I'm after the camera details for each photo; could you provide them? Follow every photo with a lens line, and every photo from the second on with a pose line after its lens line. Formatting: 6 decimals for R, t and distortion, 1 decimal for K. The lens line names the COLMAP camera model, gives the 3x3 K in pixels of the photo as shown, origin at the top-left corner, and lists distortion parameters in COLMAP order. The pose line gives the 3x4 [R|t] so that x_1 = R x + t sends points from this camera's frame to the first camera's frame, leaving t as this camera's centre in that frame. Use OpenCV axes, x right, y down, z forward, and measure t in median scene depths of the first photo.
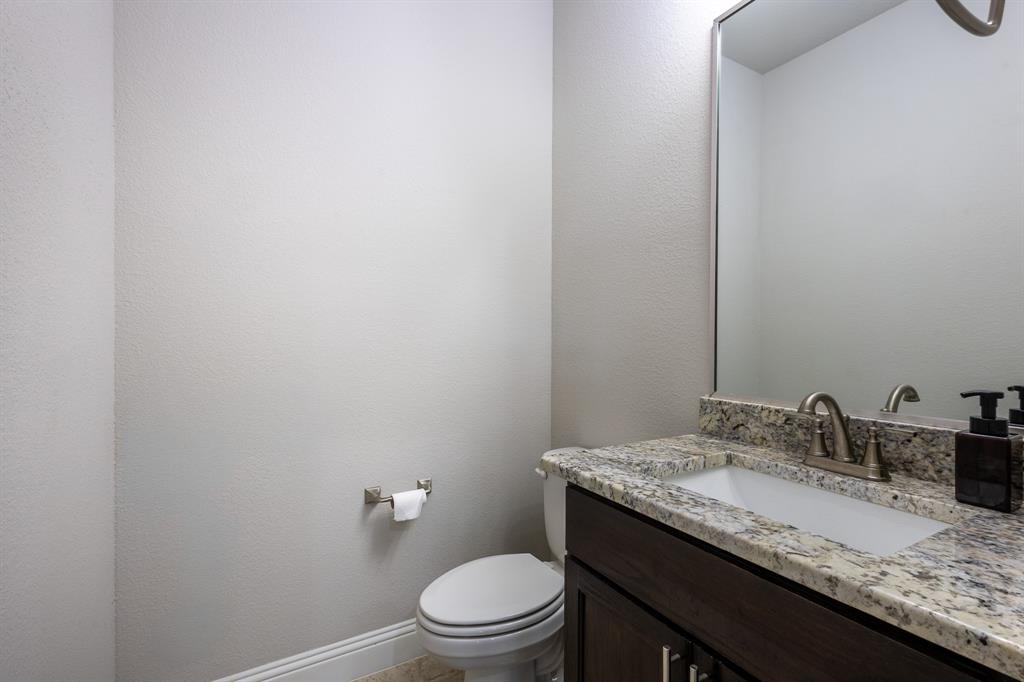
lens RADIAL K [[468.1, 0, 514.1], [0, 468.1, 346.4], [0, 0, 1]] dist [0.014101, -0.004827]
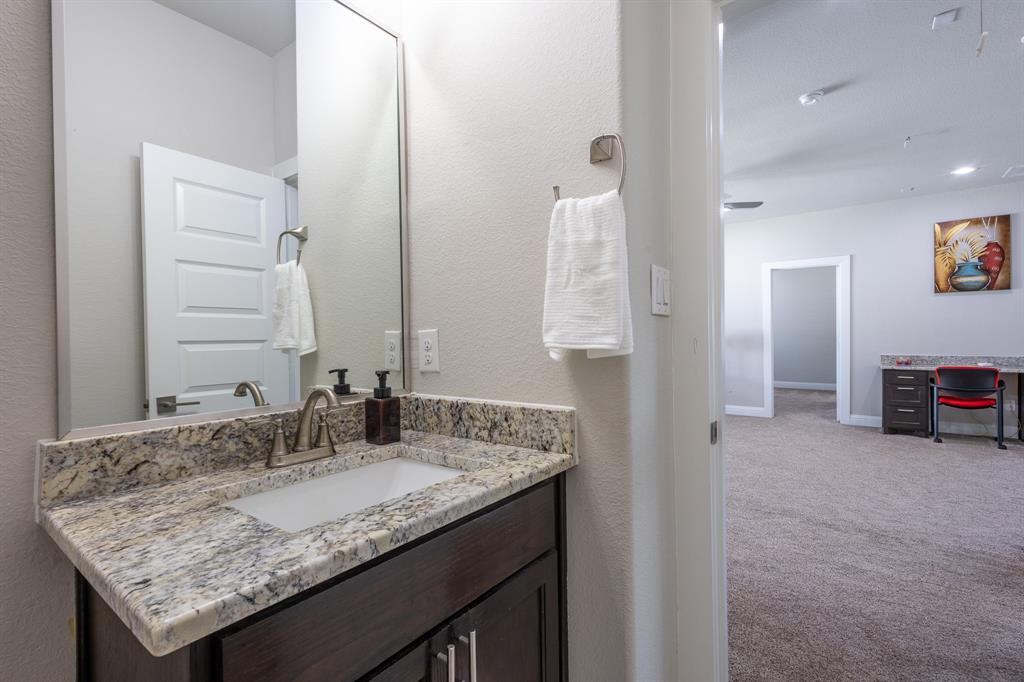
lens RADIAL K [[468.1, 0, 518.7], [0, 468.1, 333.9], [0, 0, 1]] dist [0.014101, -0.004827]
pose [[-0.388432, 0.003333, 0.921472, -0.515392], [0.027561, 0.999588, 0.008002, -0.023687], [-0.921065, 0.028505, -0.388363, 0.968429]]
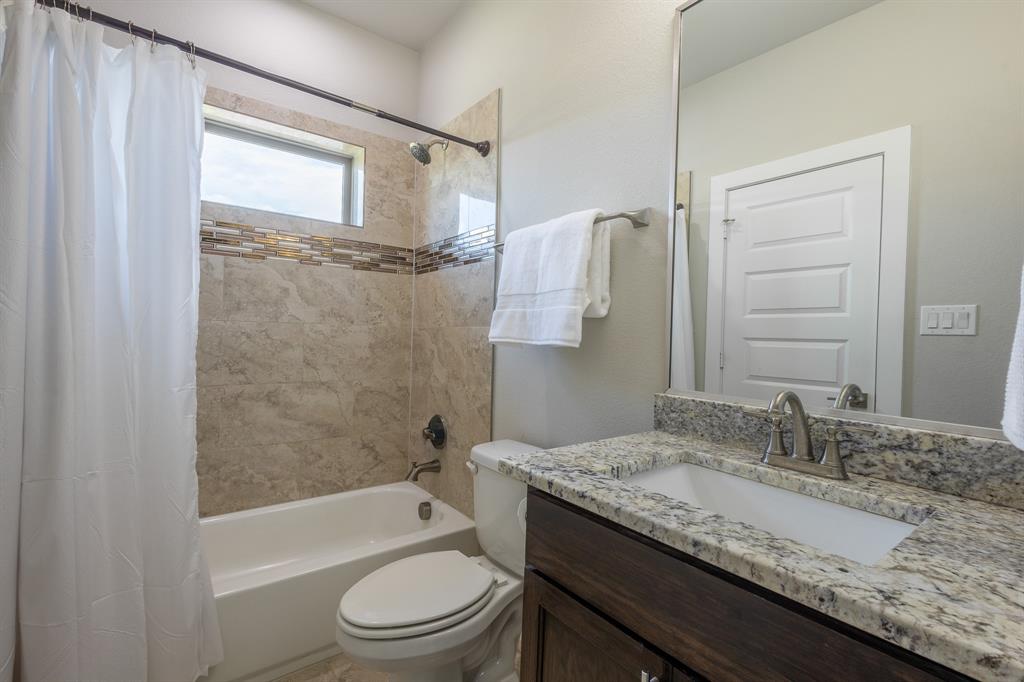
lens RADIAL K [[468.1, 0, 515.9], [0, 468.1, 334.8], [0, 0, 1]] dist [0.014101, -0.004827]
pose [[0.986900, 0.024861, 0.159404, -0.064907], [-0.024645, 0.999691, -0.003334, -0.003013], [-0.159438, -0.000639, 0.987208, 0.108668]]
